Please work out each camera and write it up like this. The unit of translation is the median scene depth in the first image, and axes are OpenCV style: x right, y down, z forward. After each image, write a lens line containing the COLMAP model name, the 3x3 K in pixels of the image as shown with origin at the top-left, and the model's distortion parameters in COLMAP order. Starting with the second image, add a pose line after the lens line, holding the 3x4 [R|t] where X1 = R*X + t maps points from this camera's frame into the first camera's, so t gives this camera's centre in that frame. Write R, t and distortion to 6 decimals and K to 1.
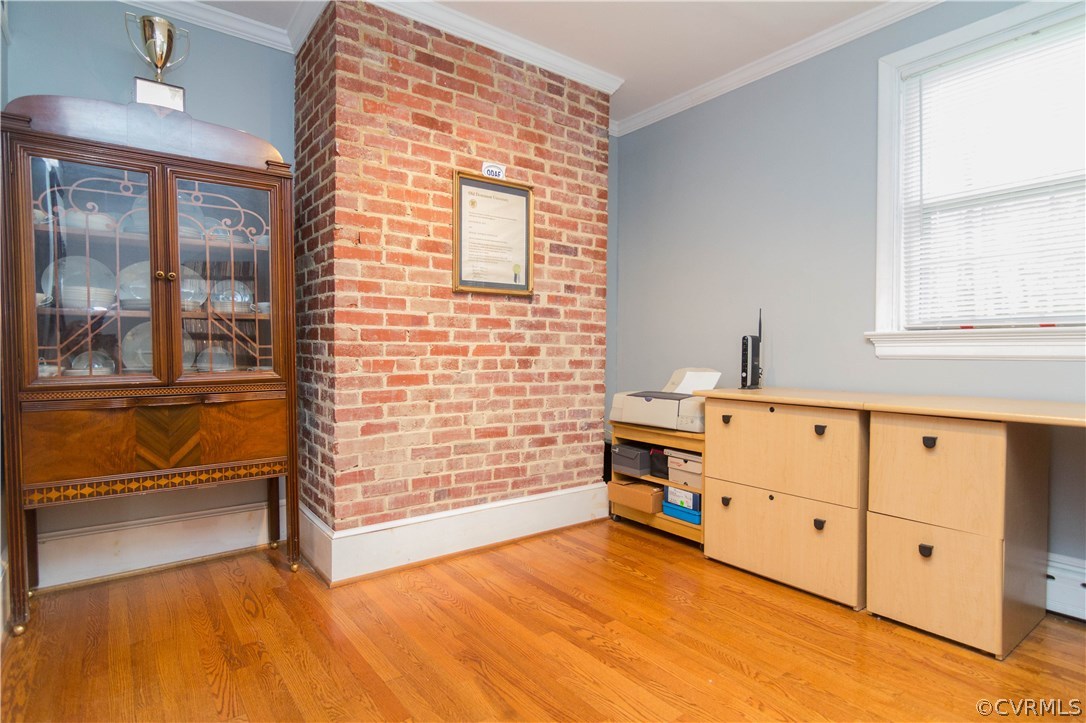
lens RADIAL K [[549.4, 0, 530.9], [0, 549.4, 361.0], [0, 0, 1]] dist [0.002272, 0.001021]
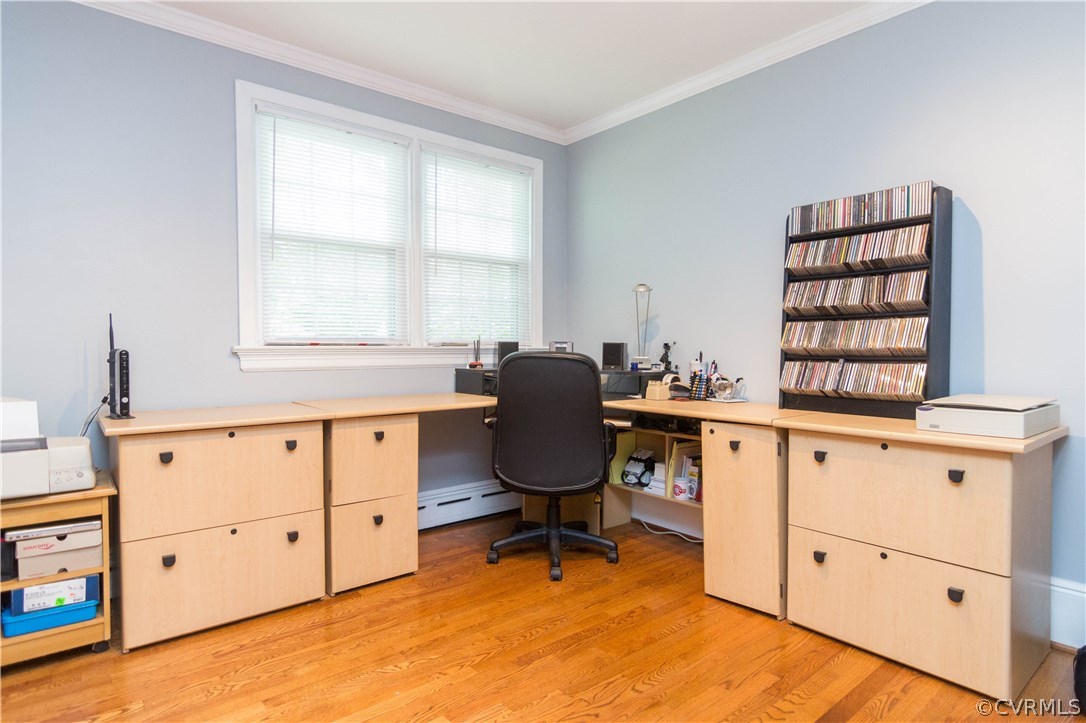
lens RADIAL K [[595.7, 0, 543.0], [0, 595.7, 361.5], [0, 0, 1]] dist [-0.000569, -0.000307]
pose [[-0.037119, -0.028342, 0.998909, -0.537559], [0.019085, 0.999395, 0.029065, -0.048798], [-0.999129, 0.020143, -0.036556, 0.510344]]
